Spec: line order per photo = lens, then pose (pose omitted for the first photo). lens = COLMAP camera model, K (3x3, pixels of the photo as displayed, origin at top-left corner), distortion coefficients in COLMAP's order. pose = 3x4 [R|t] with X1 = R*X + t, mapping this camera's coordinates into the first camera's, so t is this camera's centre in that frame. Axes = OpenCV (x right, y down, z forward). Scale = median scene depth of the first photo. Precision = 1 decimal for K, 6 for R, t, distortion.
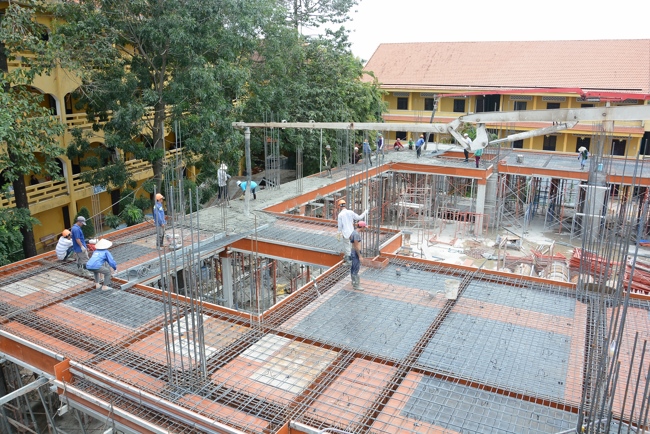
lens RADIAL K [[515.9, 0, 325.0], [0, 515.9, 217.0], [0, 0, 1]] dist [-0.115593, 0.002098]
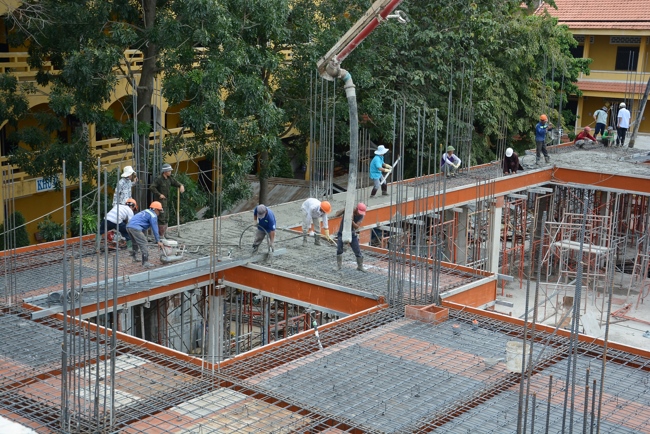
lens RADIAL K [[1017.5, 0, 325.0], [0, 1017.5, 217.0], [0, 0, 1]] dist [0.288394, -0.034750]
pose [[0.980711, 0.064128, -0.184644, 0.144860], [-0.074589, 0.995946, -0.050272, 0.030362], [0.180672, 0.063075, 0.981519, -0.193949]]
